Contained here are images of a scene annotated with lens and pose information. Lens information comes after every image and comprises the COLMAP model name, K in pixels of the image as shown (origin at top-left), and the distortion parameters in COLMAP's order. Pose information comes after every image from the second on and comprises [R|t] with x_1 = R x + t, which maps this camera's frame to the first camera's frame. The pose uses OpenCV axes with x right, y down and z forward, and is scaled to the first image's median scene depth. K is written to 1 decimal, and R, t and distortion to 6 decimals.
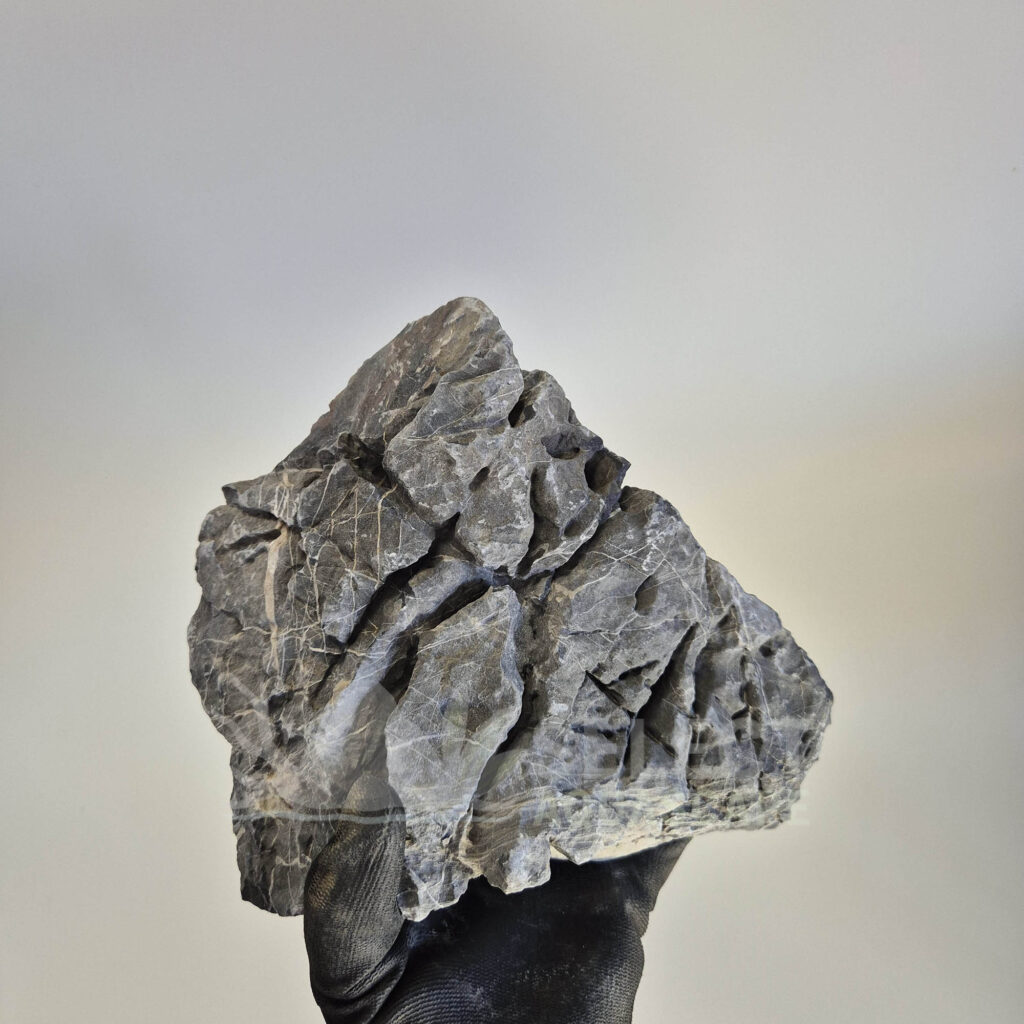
lens RADIAL K [[952.7, 0, 507.6], [0, 952.7, 493.7], [0, 0, 1]] dist [0.045454, -0.084978]
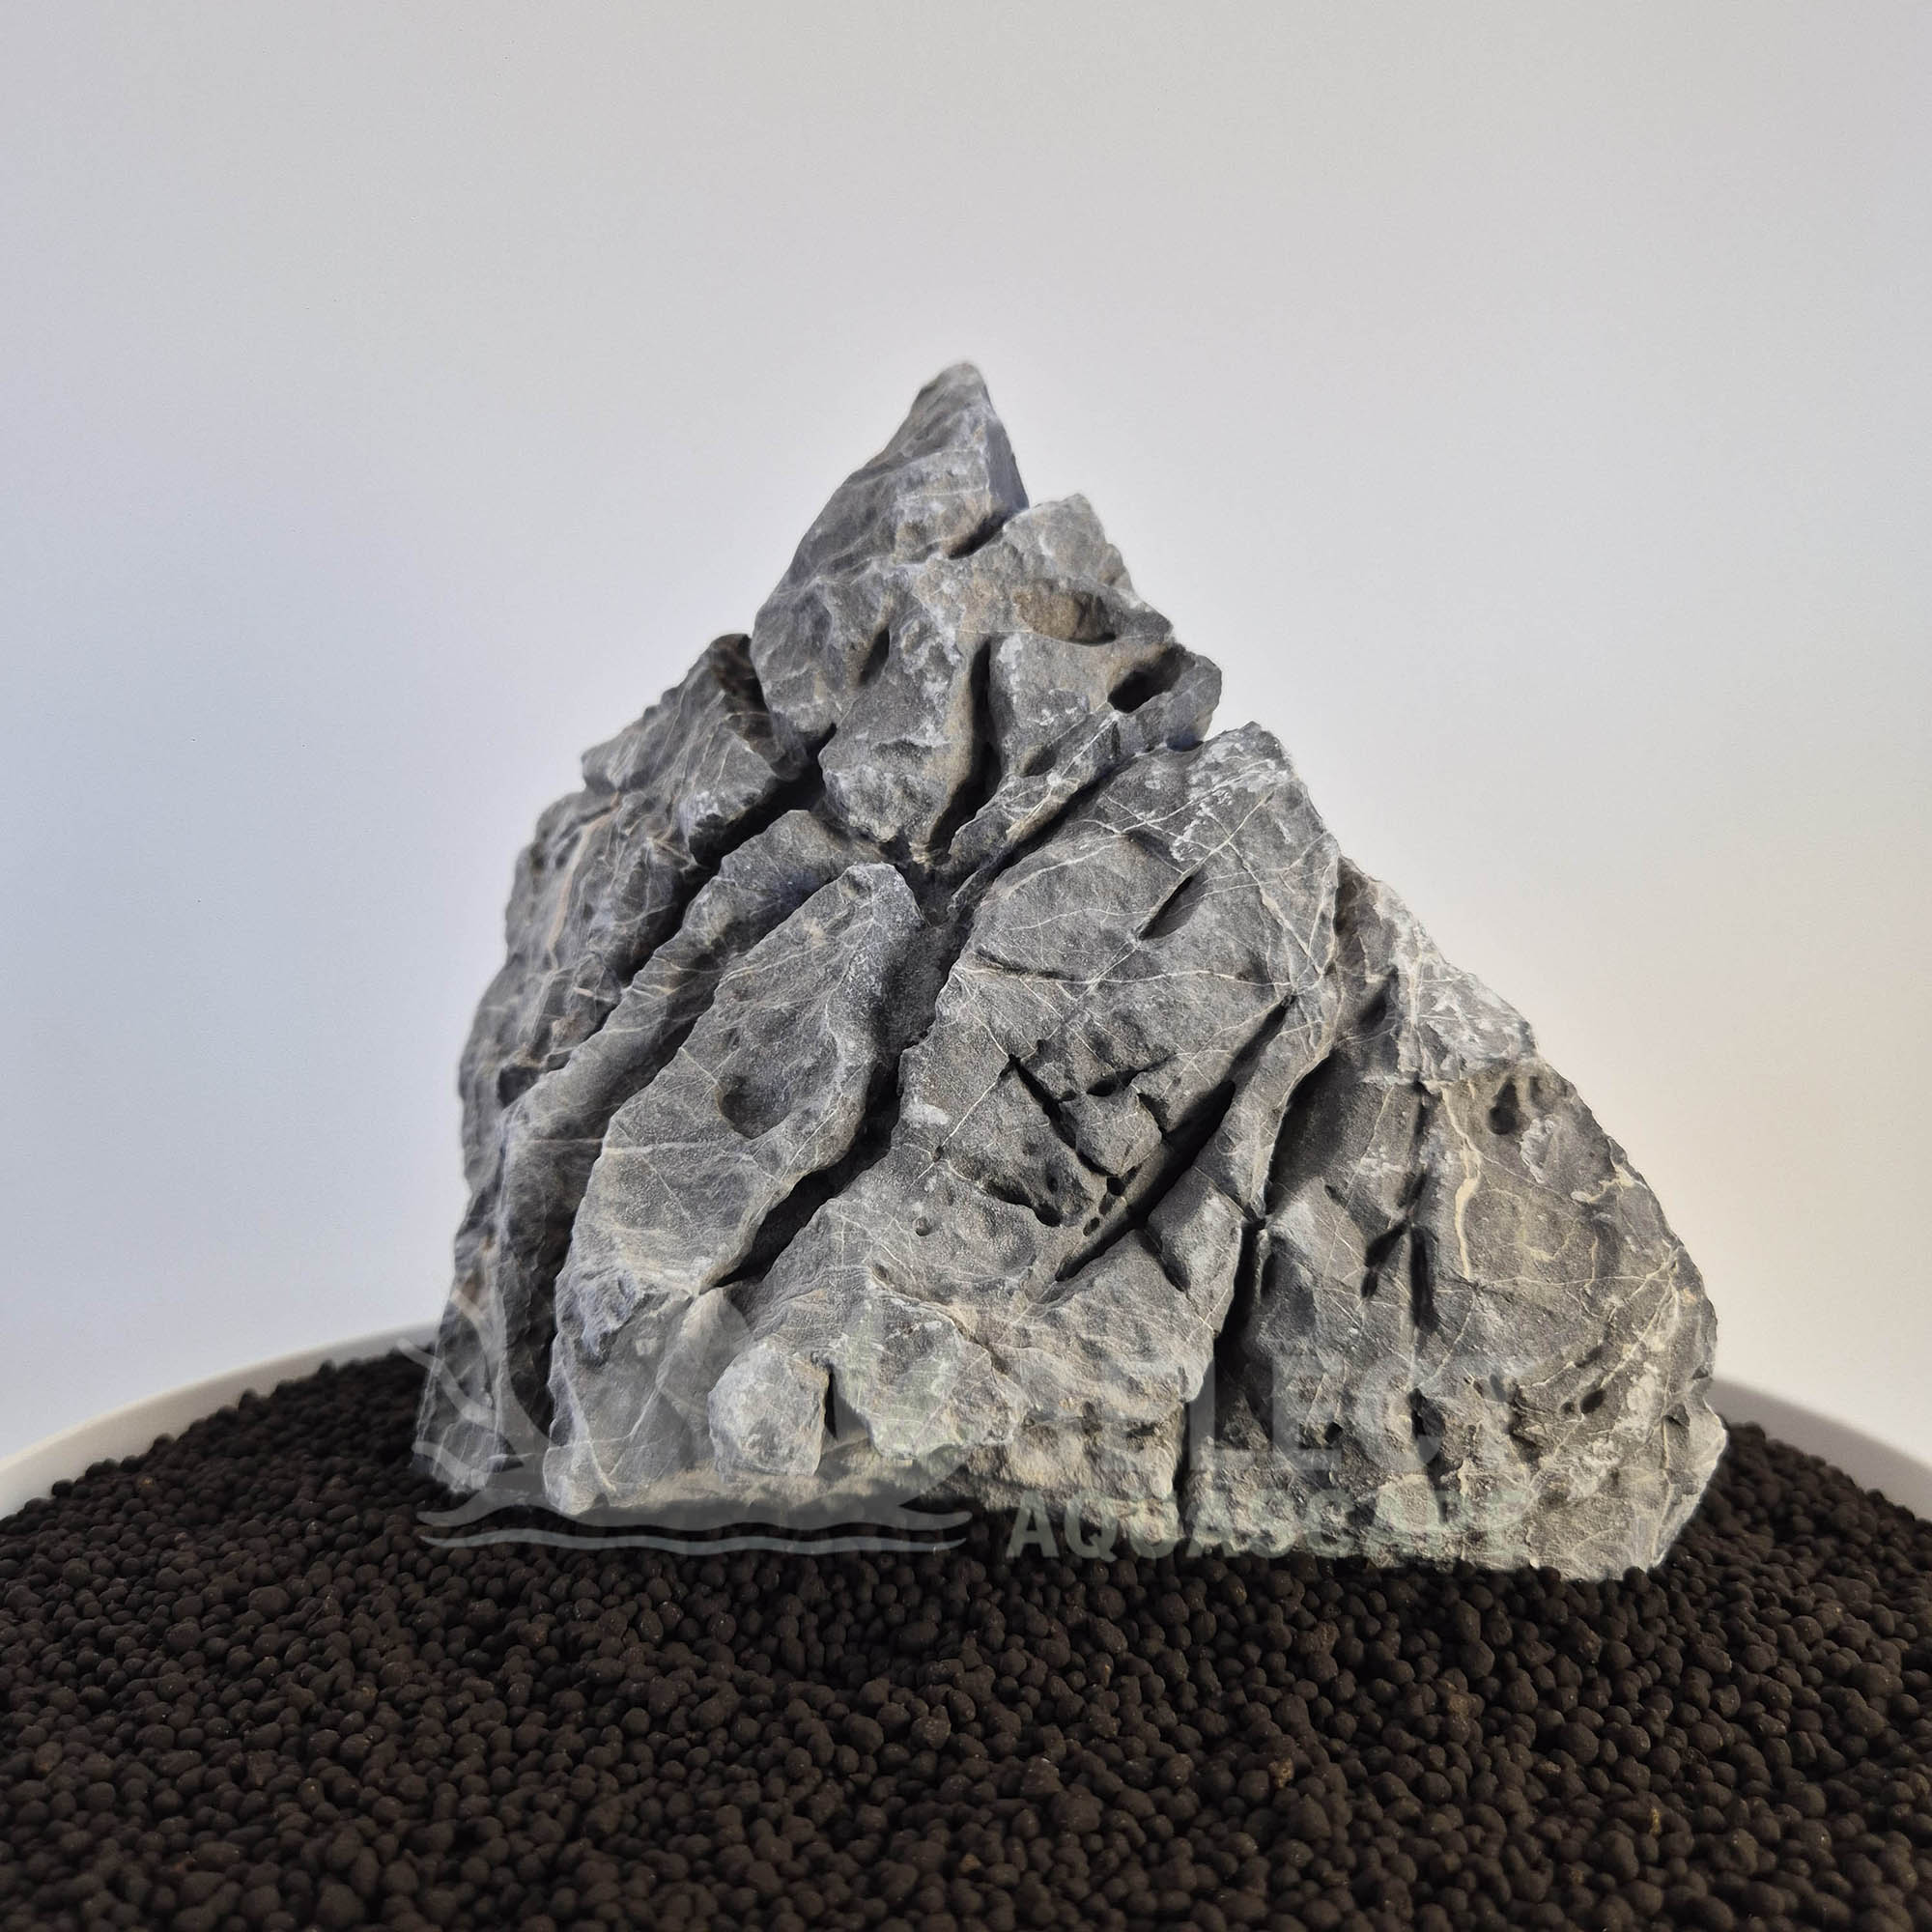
lens RADIAL K [[1797.4, 0, 957.7], [0, 1797.4, 931.5], [0, 0, 1]] dist [0.045454, -0.084978]
pose [[0.877855, 0.053732, -0.475903, 0.447376], [-0.174915, 0.961013, -0.214147, 0.305110], [0.445843, 0.271232, 0.853028, 0.236635]]
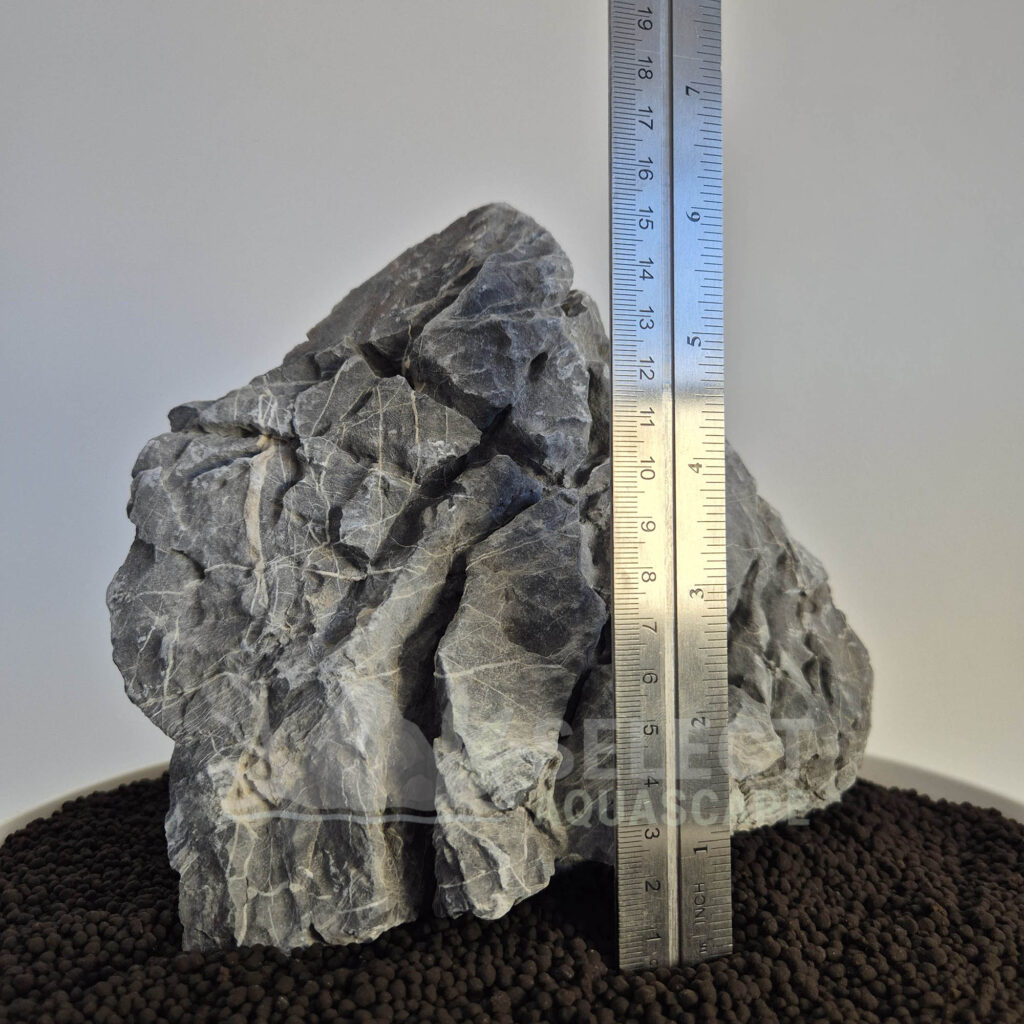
lens RADIAL K [[952.7, 0, 507.6], [0, 952.7, 493.7], [0, 0, 1]] dist [0.045454, -0.084978]
pose [[0.953927, 0.044857, 0.296666, -0.289378], [0.048185, 0.953023, -0.299041, 0.334482], [-0.296143, 0.299559, 0.906953, 0.246557]]
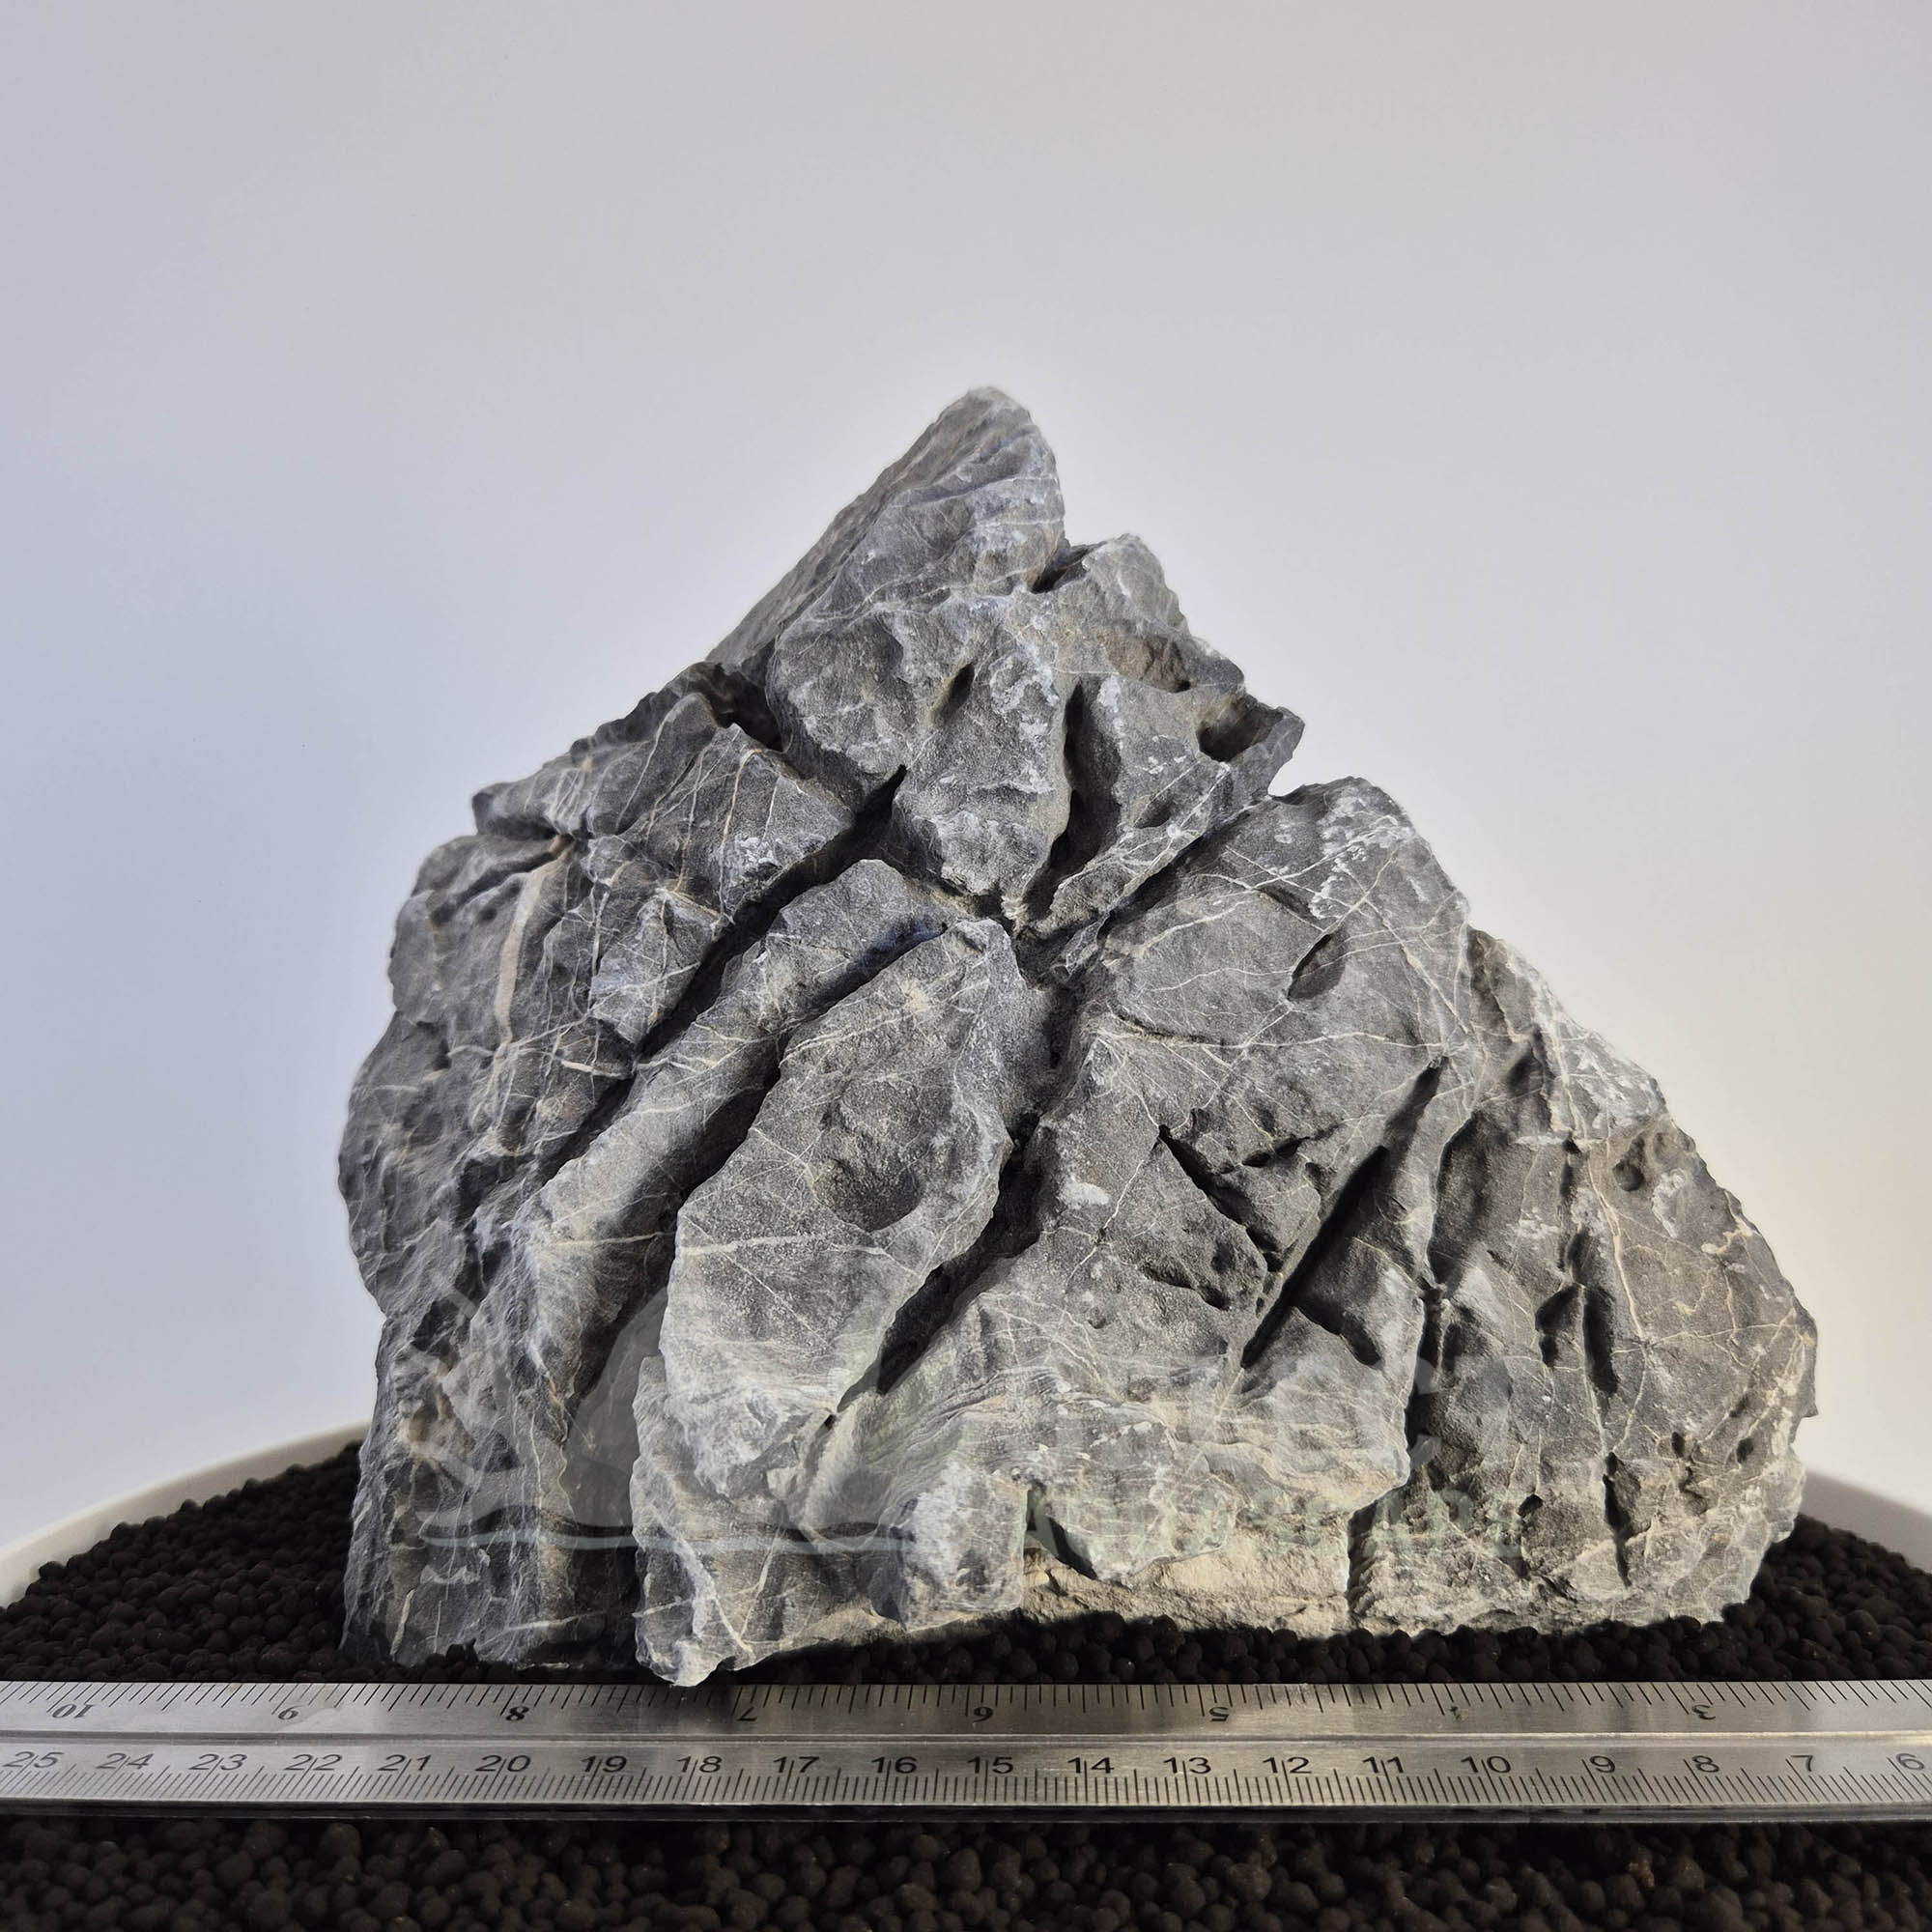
lens RADIAL K [[1797.4, 0, 957.7], [0, 1797.4, 931.5], [0, 0, 1]] dist [0.045454, -0.084978]
pose [[0.981833, 0.041515, -0.185152, 0.132677], [-0.094445, 0.953237, -0.287089, 0.328191], [0.164575, 0.299360, 0.939840, 0.205944]]
